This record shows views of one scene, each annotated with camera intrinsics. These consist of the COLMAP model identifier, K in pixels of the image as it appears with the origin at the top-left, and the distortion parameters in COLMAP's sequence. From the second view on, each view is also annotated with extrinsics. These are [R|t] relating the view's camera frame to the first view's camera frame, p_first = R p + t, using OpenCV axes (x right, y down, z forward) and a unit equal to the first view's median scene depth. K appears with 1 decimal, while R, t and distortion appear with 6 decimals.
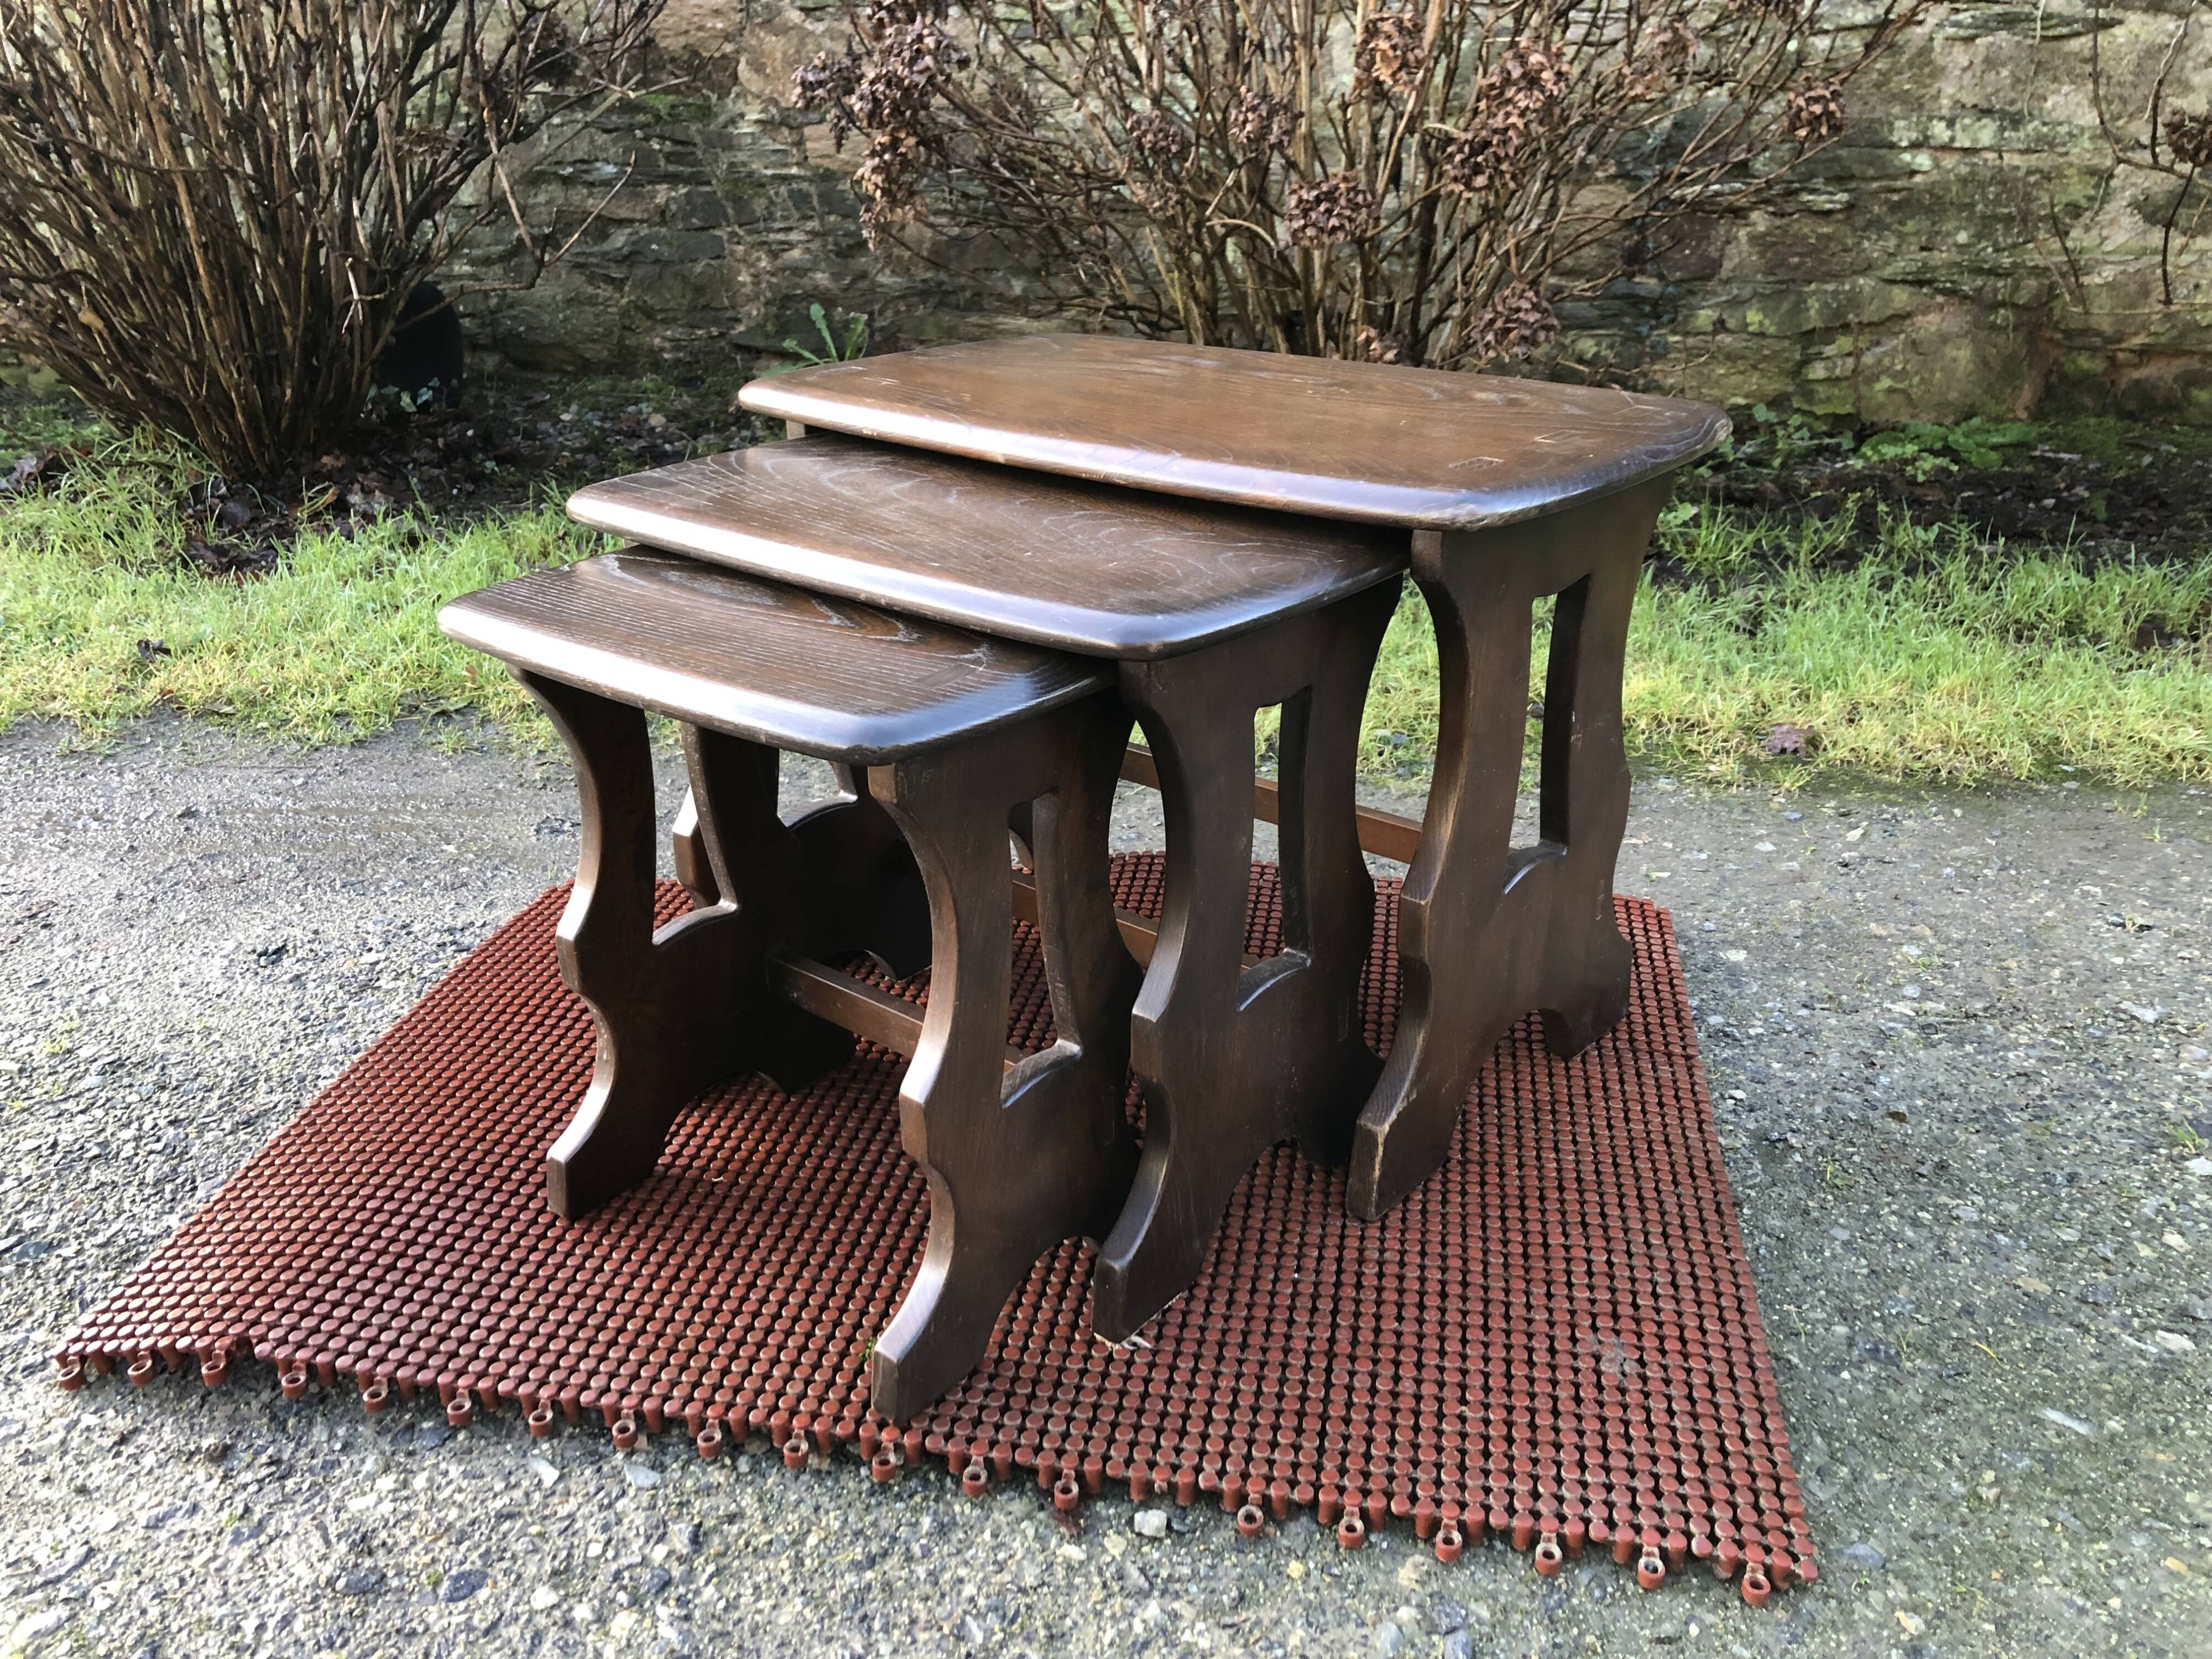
lens RADIAL K [[1825.4, 0, 1109.3], [0, 1825.4, 803.4], [0, 0, 1]] dist [-0.019381, 0.070571]
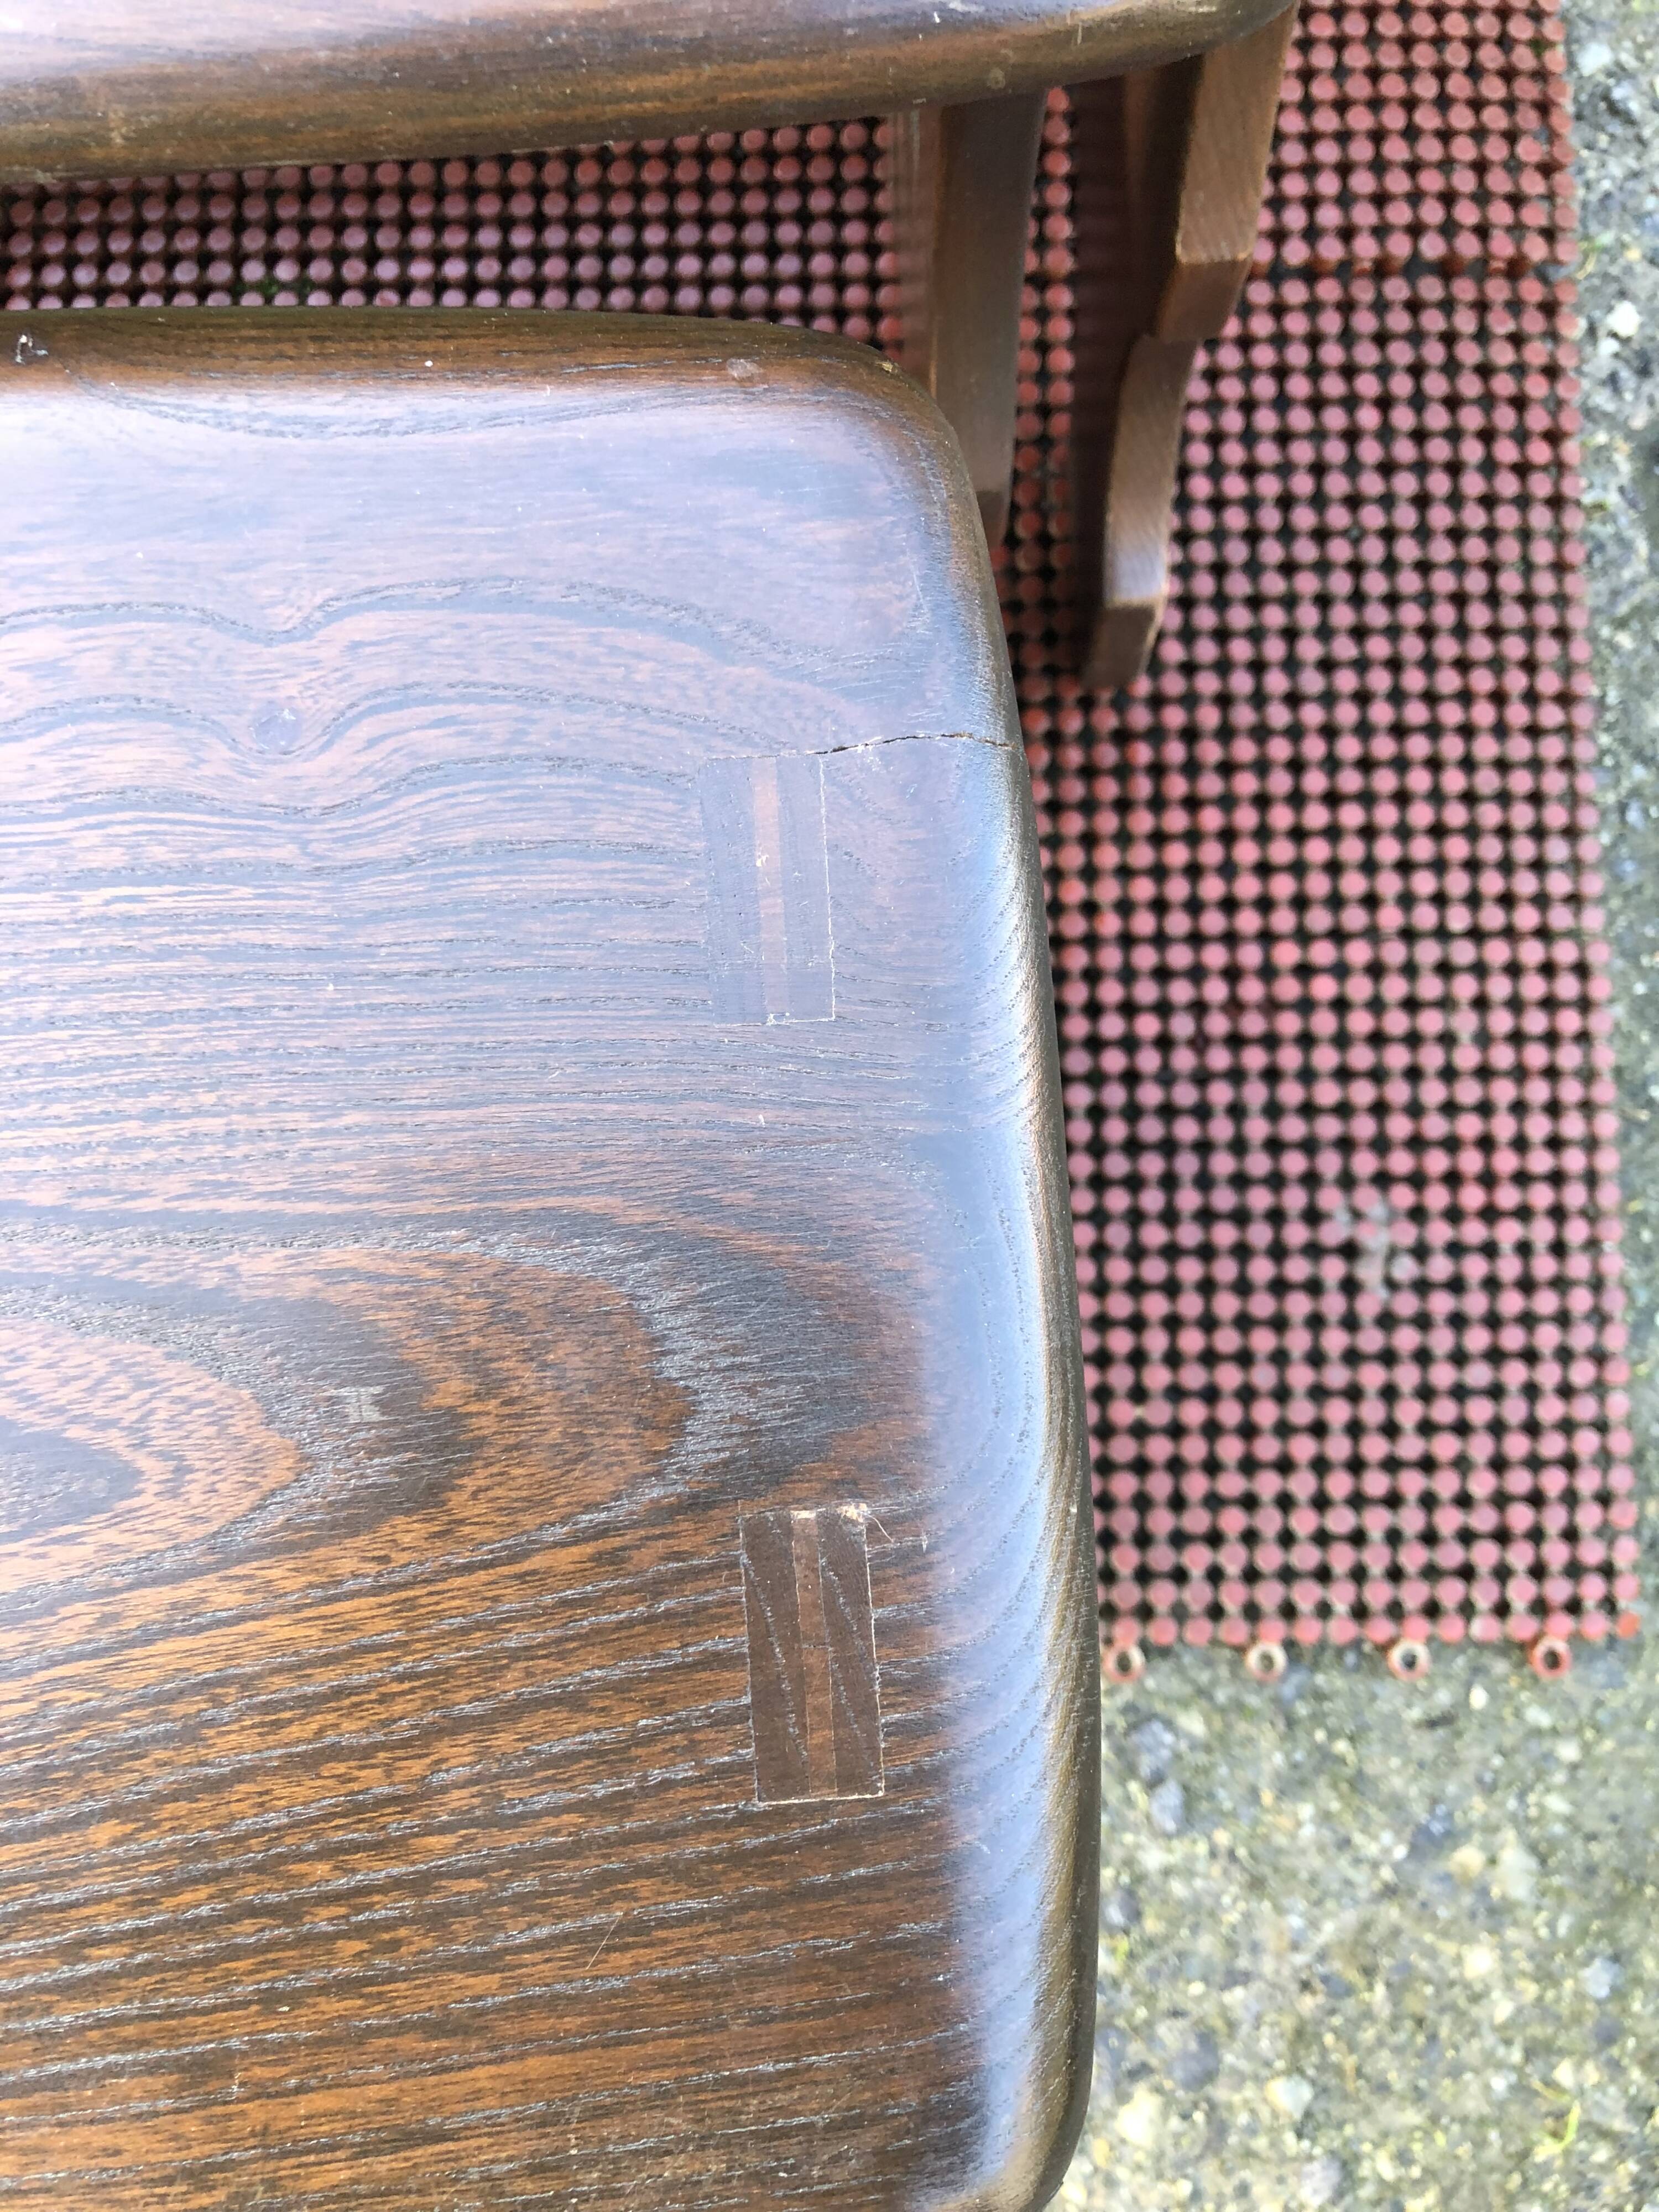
lens RADIAL K [[1879.9, 0, 831.8], [0, 1879.9, 1108.5], [0, 0, 1]] dist [-0.003373, 0.009120]
pose [[0.977762, -0.209090, 0.016188, 0.074030], [0.085799, 0.469263, 0.878881, -0.235973], [-0.191362, -0.857947, 0.476767, 0.628788]]
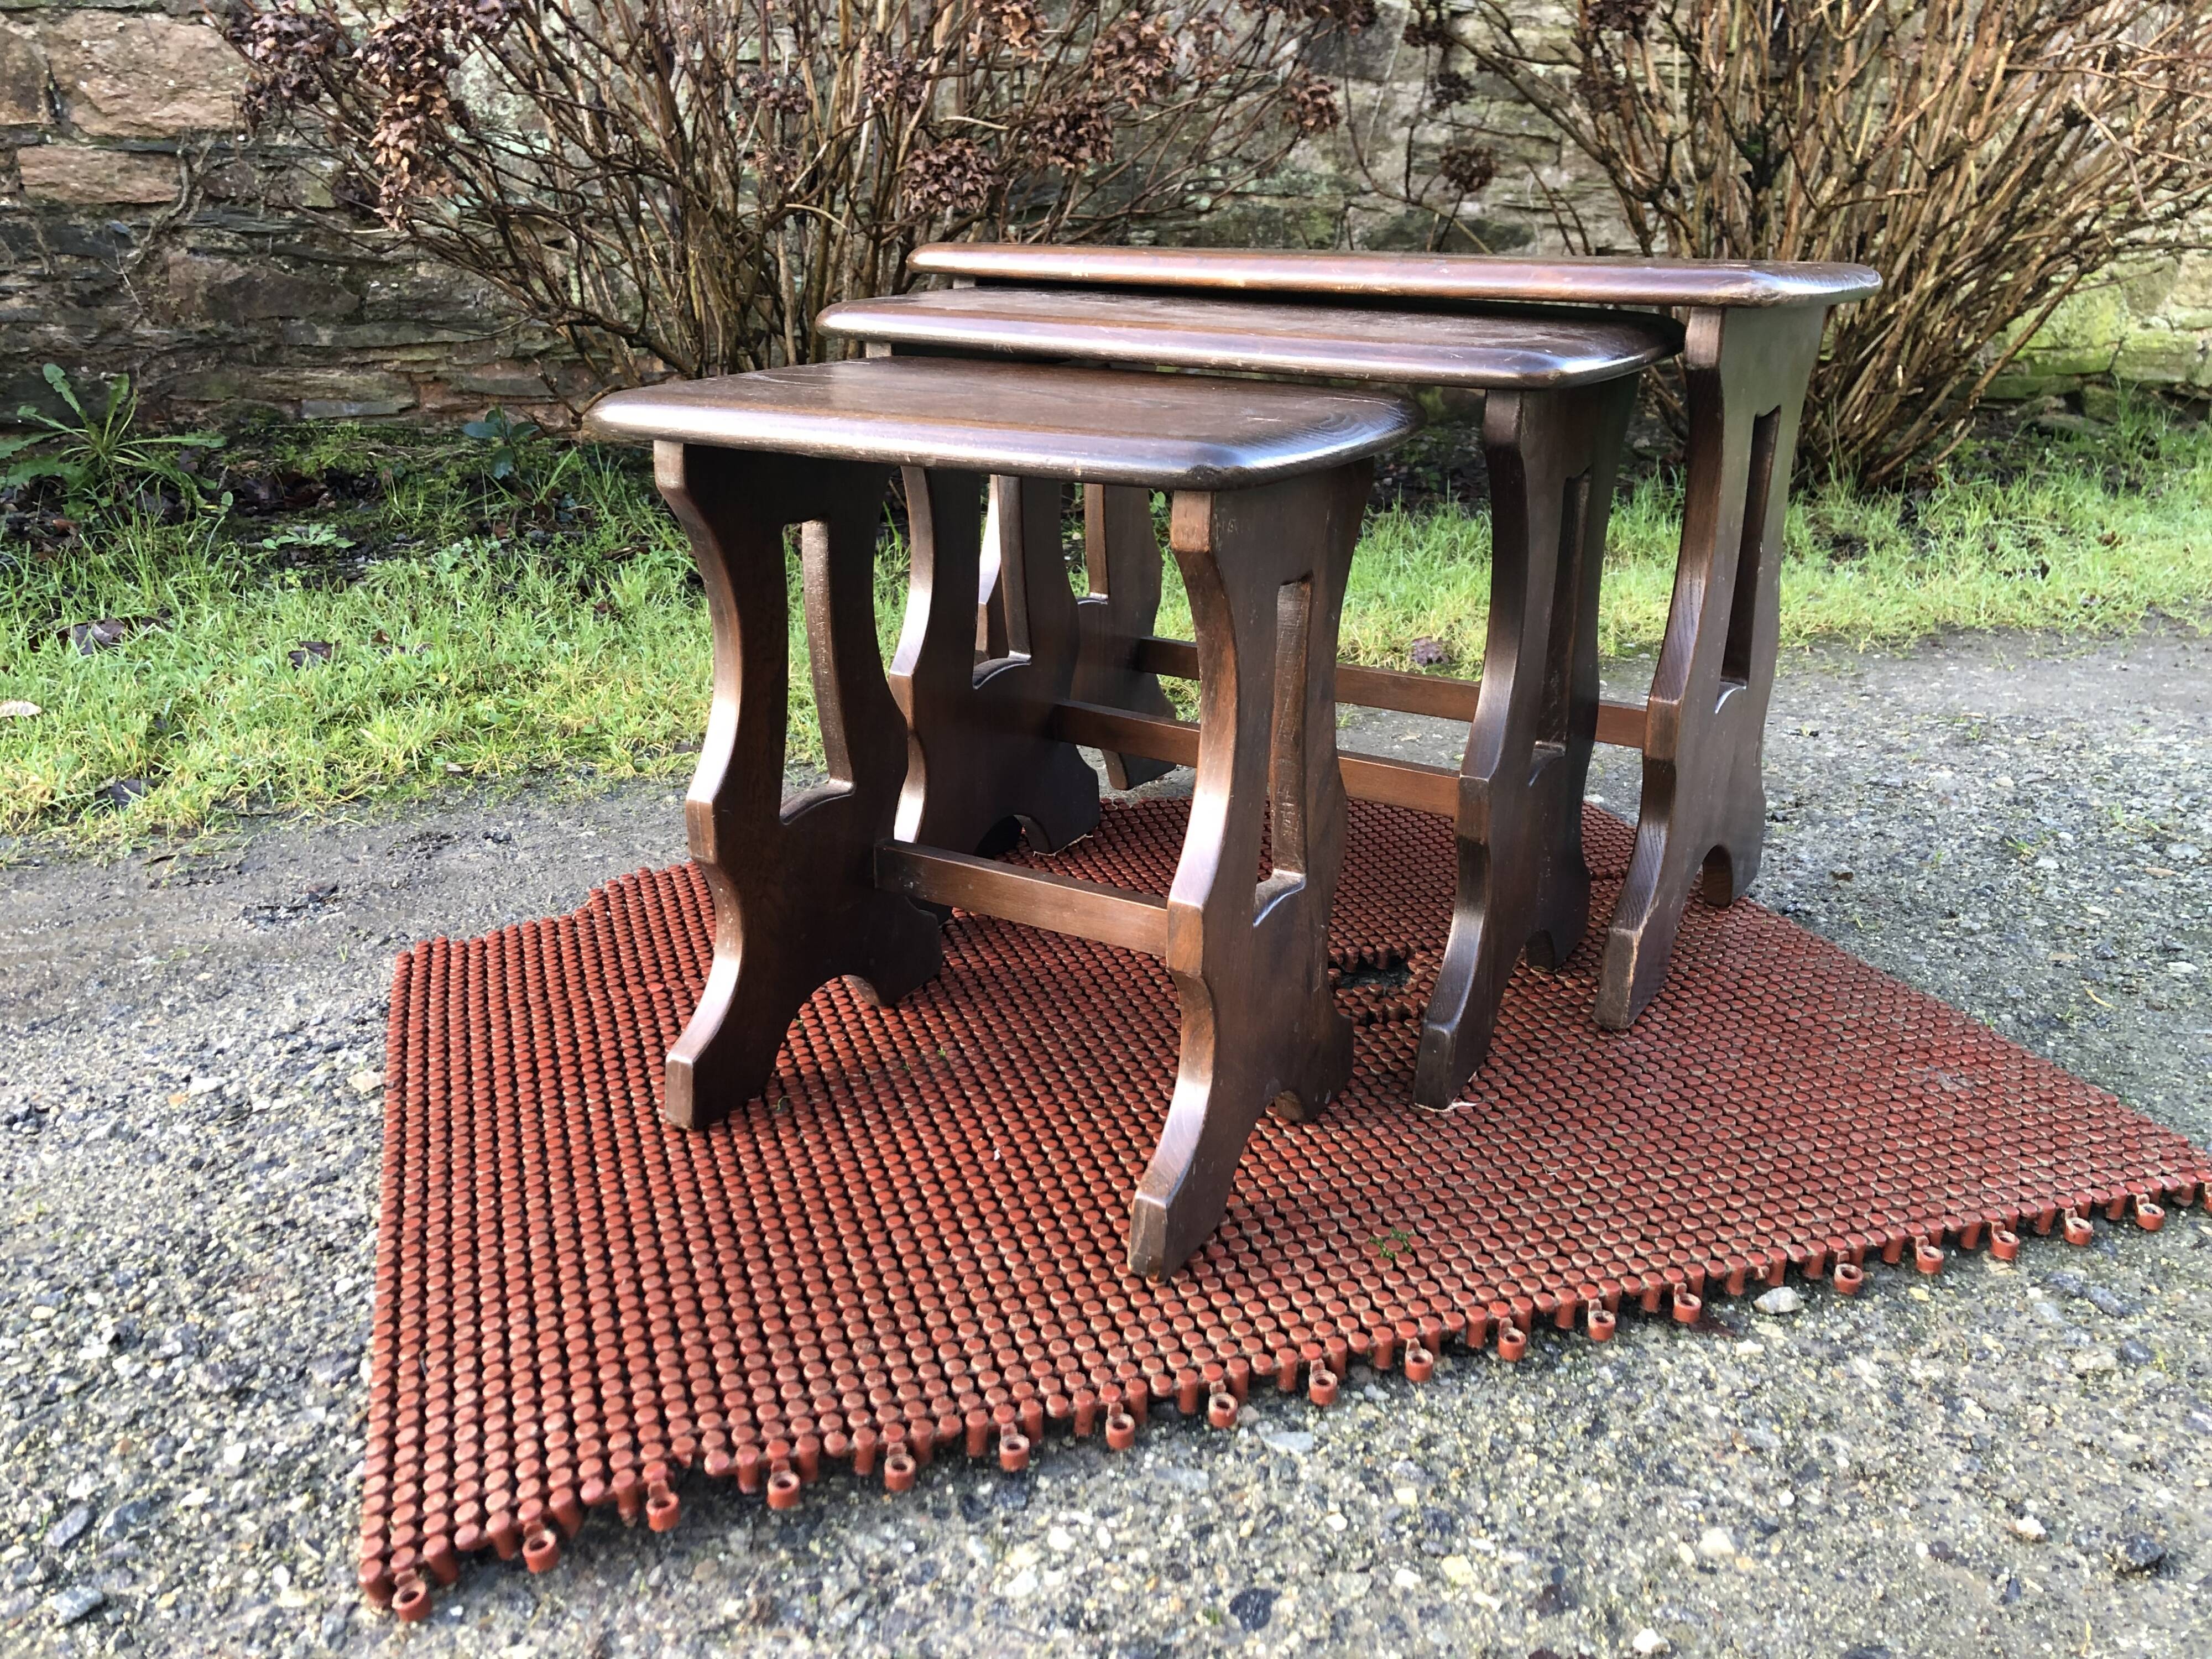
lens RADIAL K [[1823.4, 0, 1113.9], [0, 1823.4, 791.1], [0, 0, 1]] dist [0.008046, 0.011054]
pose [[0.855326, -0.143803, 0.497734, -0.543480], [0.181863, 0.982910, -0.028542, 0.069439], [-0.485123, 0.114932, 0.866860, 0.226492]]
